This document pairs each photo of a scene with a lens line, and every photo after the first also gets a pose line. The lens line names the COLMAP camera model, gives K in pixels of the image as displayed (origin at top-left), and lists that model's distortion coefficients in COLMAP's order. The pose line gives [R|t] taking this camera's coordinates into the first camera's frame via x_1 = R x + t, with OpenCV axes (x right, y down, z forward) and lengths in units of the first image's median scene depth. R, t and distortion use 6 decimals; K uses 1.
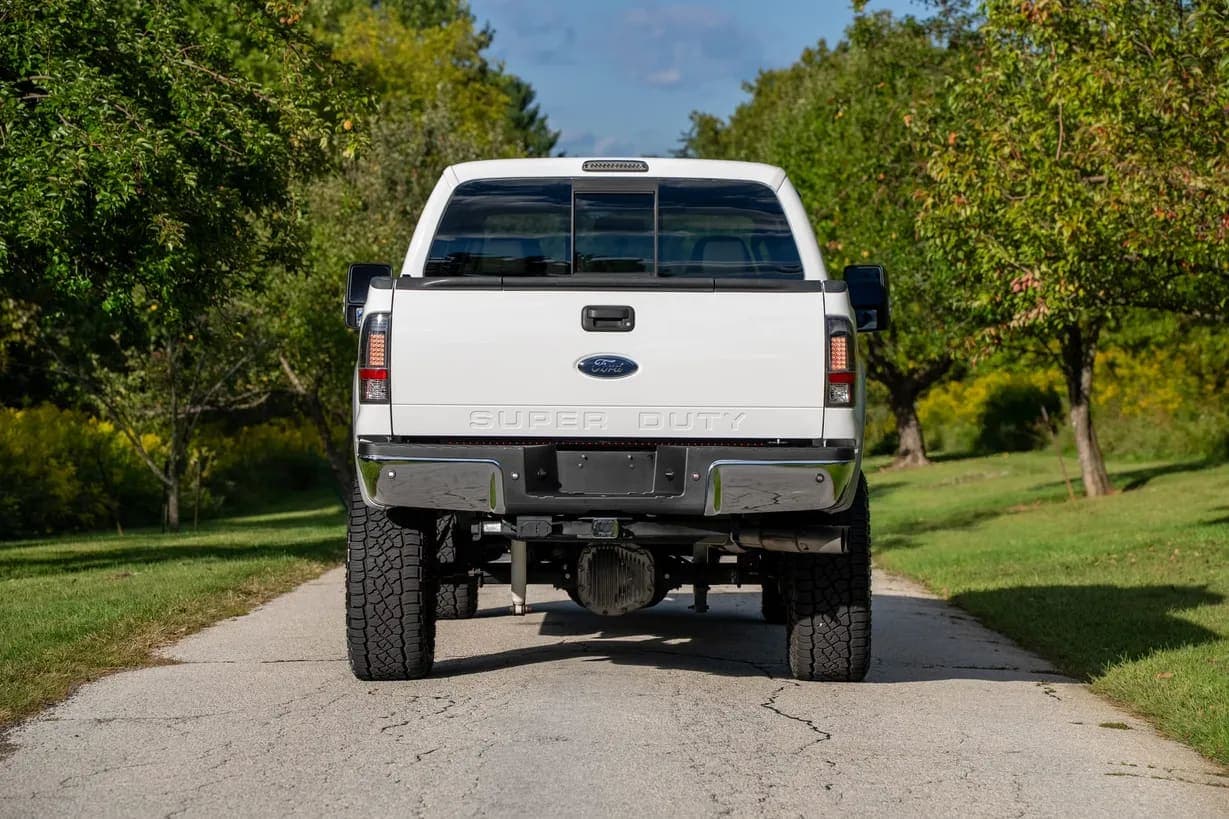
lens RADIAL K [[2055.1, 0, 614.5], [0, 2055.1, 409.5], [0, 0, 1]] dist [0.245720, 0.122579]
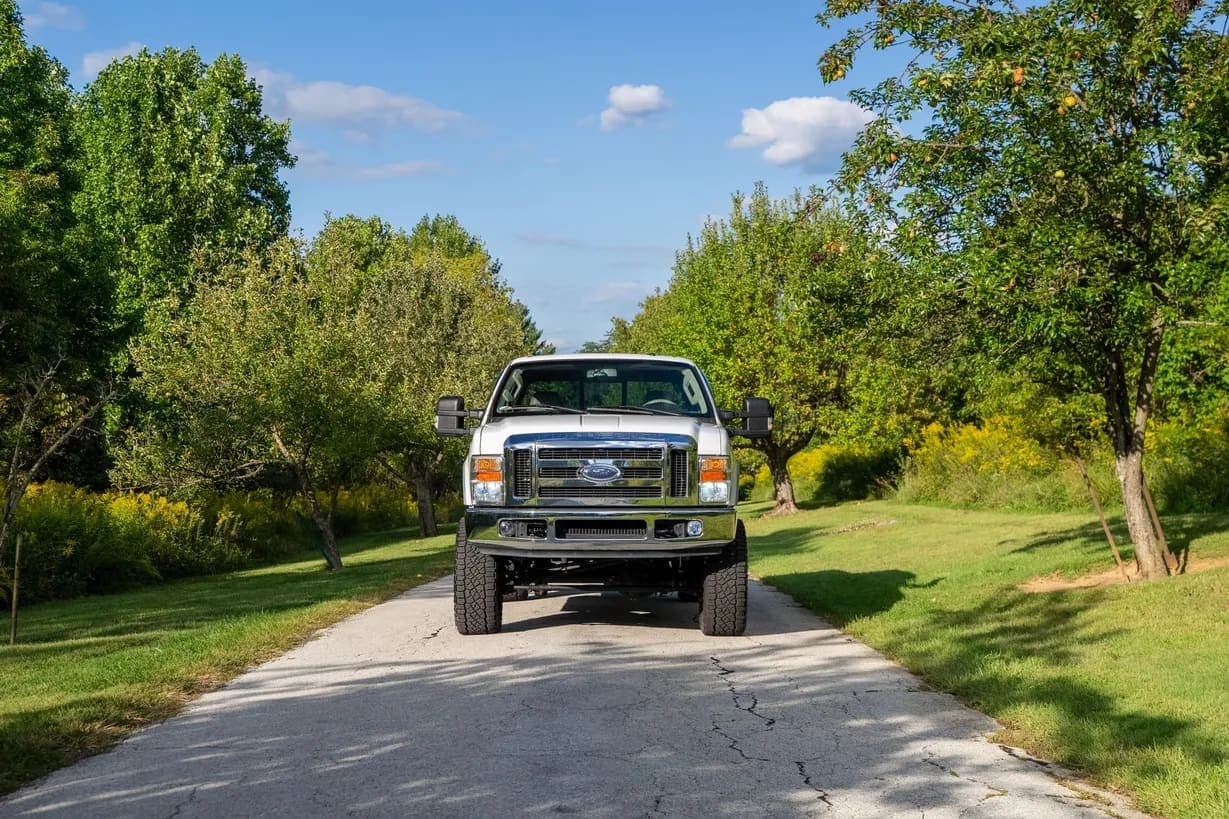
lens RADIAL K [[2055.1, 0, 614.5], [0, 2055.1, 409.5], [0, 0, 1]] dist [0.245720, 0.122579]
pose [[0.999464, -0.017966, 0.027383, -0.005516], [0.018775, 0.999386, -0.029582, -0.002037], [-0.026835, 0.030080, 0.999187, -0.361966]]
